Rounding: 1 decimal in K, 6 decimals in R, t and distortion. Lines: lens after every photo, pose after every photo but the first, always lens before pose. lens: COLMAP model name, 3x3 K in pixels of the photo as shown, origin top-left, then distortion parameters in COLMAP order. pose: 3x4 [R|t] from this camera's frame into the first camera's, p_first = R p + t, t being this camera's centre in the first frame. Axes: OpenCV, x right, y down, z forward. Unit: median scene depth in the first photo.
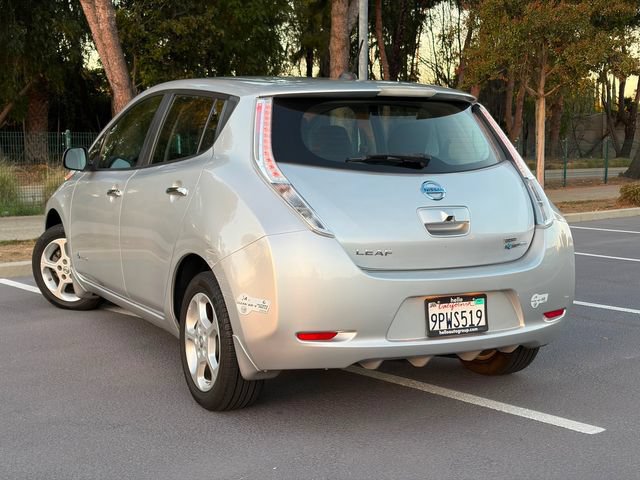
lens RADIAL K [[987.6, 0, 324.5], [0, 987.6, 239.4], [0, 0, 1]] dist [0.217469, -0.688107]
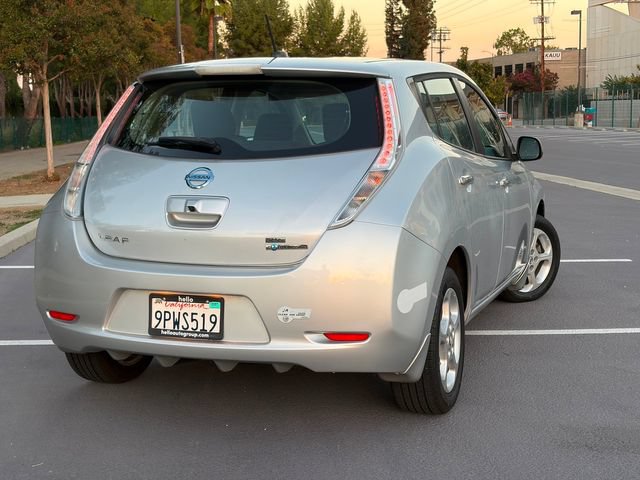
lens RADIAL K [[1000.6, 0, 320.0], [0, 1000.6, 240.0], [0, 0, 1]] dist [0.161321, -0.468291]
pose [[0.678785, 0.075570, -0.730438, 0.873400], [-0.076469, 0.996557, 0.032040, -0.031132], [0.730344, 0.034107, 0.682227, 0.462663]]
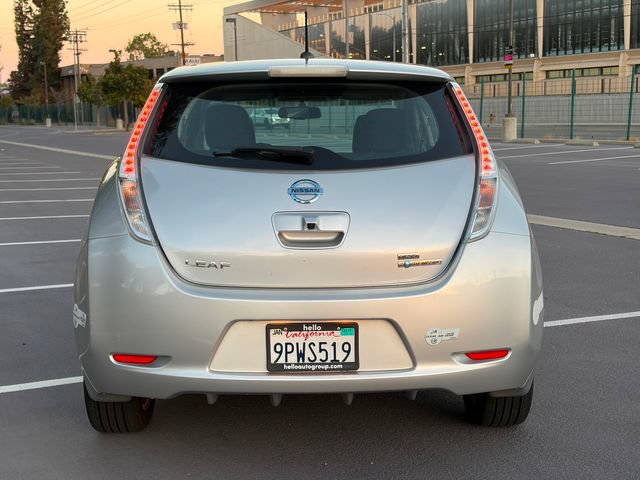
lens RADIAL K [[987.6, 0, 324.5], [0, 987.6, 239.4], [0, 0, 1]] dist [0.217469, -0.688107]
pose [[0.900888, 0.036305, -0.432530, 0.484254], [-0.036416, 0.999304, 0.008028, -0.017419], [0.432521, 0.008519, 0.901584, 0.278587]]
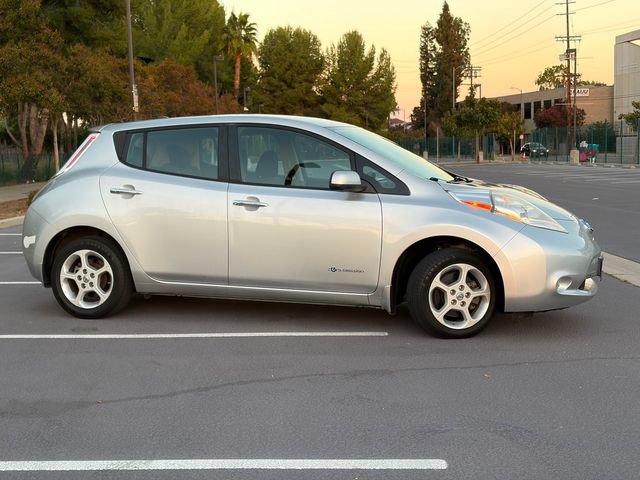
lens RADIAL K [[987.6, 0, 324.5], [0, 987.6, 239.4], [0, 0, 1]] dist [0.217469, -0.688107]
pose [[0.630797, 0.056686, -0.773875, 1.401926], [-0.084514, 0.996414, 0.004099, -0.104931], [0.771332, 0.062818, 0.633325, 0.963717]]
